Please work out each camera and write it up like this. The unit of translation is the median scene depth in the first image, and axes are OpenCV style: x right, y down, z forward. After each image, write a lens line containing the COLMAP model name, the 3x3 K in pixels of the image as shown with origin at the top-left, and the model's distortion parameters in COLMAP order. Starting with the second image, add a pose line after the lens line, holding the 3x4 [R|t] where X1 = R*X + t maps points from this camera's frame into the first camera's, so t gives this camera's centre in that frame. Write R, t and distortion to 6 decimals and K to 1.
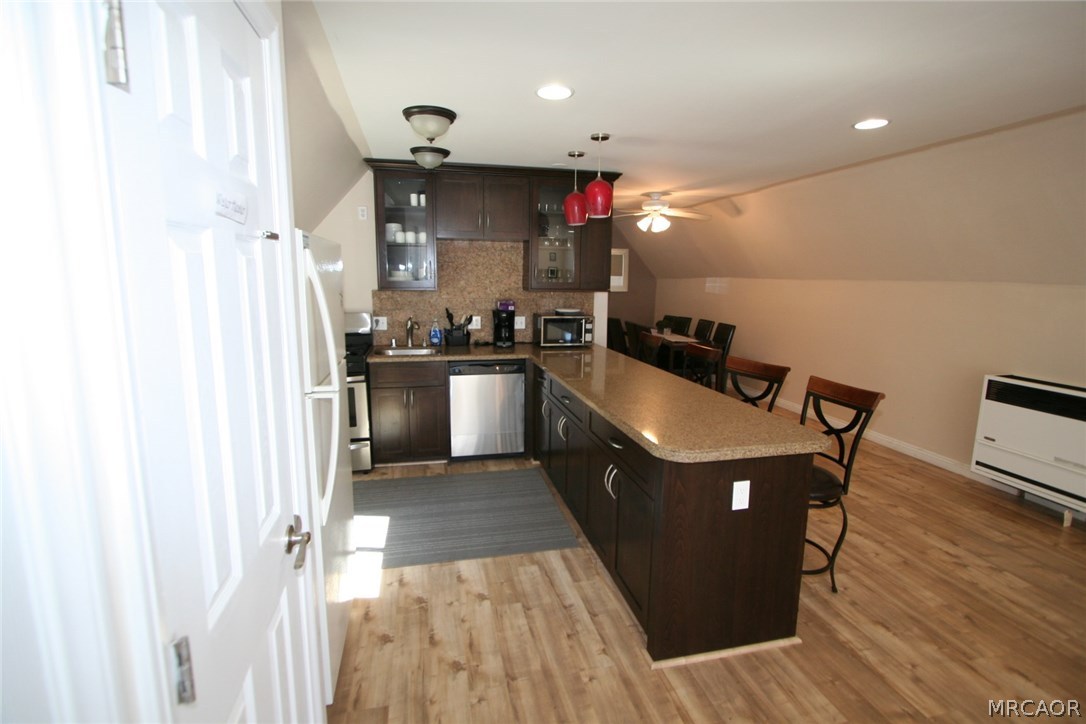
lens RADIAL K [[499.9, 0, 542.4], [0, 499.9, 347.9], [0, 0, 1]] dist [-0.016944, 0.002695]
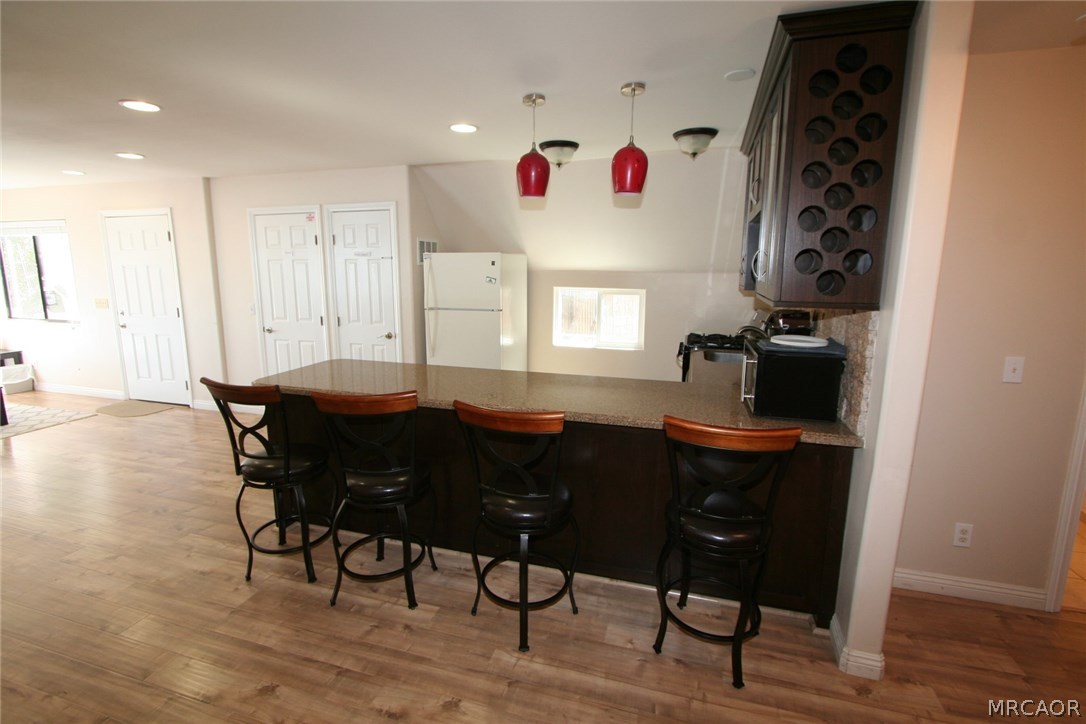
lens RADIAL K [[499.9, 0, 541.9], [0, 499.9, 351.4], [0, 0, 1]] dist [-0.016944, 0.002695]
pose [[-0.498099, 0.132624, -0.856918, 0.619005], [-0.135606, 0.964161, 0.228046, -0.149769], [0.856451, 0.229793, -0.462263, 1.059069]]
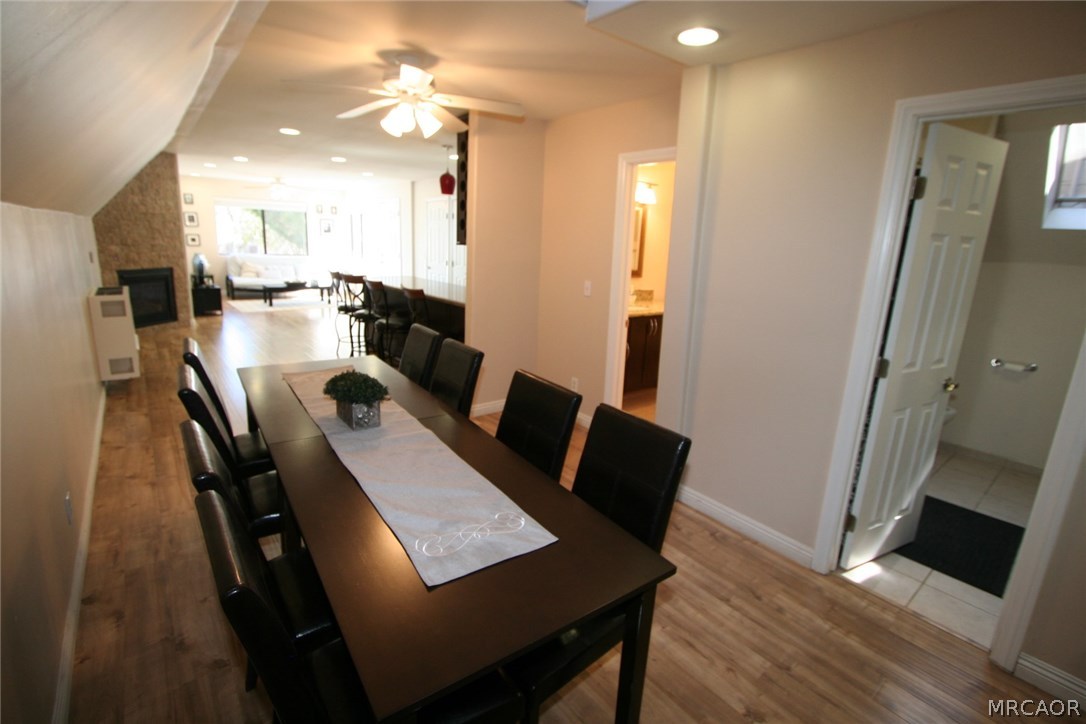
lens RADIAL K [[499.9, 0, 547.5], [0, 499.9, 355.0], [0, 0, 1]] dist [-0.016944, 0.002695]
pose [[-0.895574, 0.052069, -0.441855, 0.431395], [-0.114113, 0.933024, 0.341239, -0.269174], [0.430029, 0.356026, -0.829651, 2.018605]]
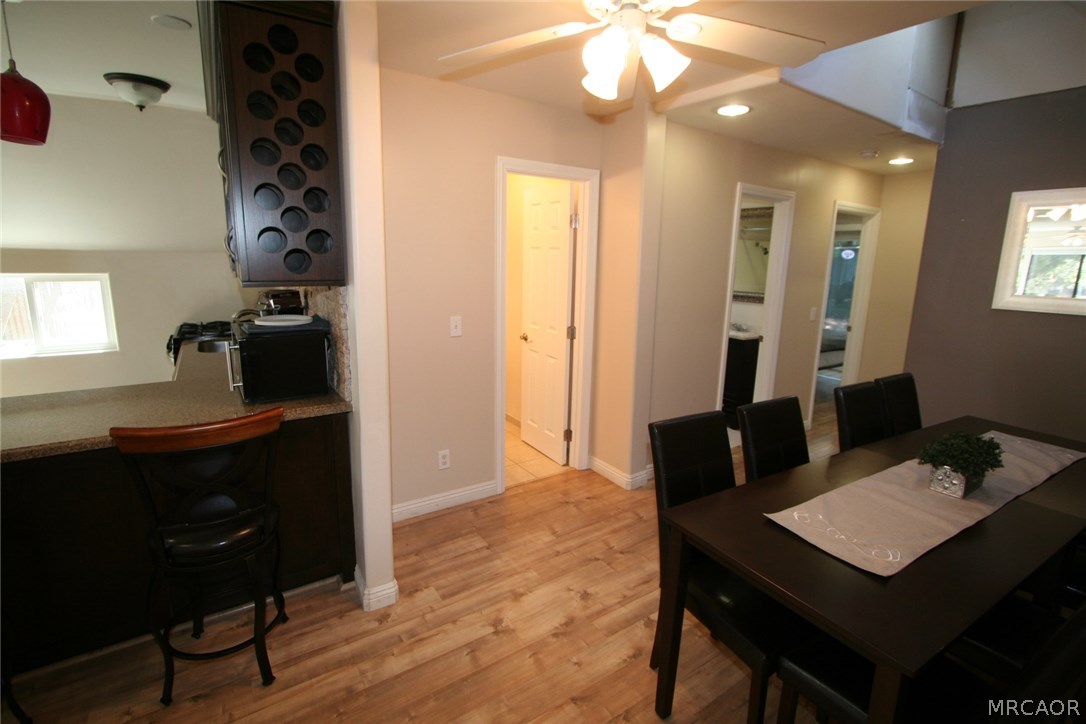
lens RADIAL K [[499.9, 0, 543.1], [0, 499.9, 351.3], [0, 0, 1]] dist [-0.016944, 0.002695]
pose [[0.351246, 0.176937, -0.919413, 0.615999], [-0.152780, 0.979651, 0.130163, -0.155179], [0.923734, 0.094748, 0.371131, 1.104991]]
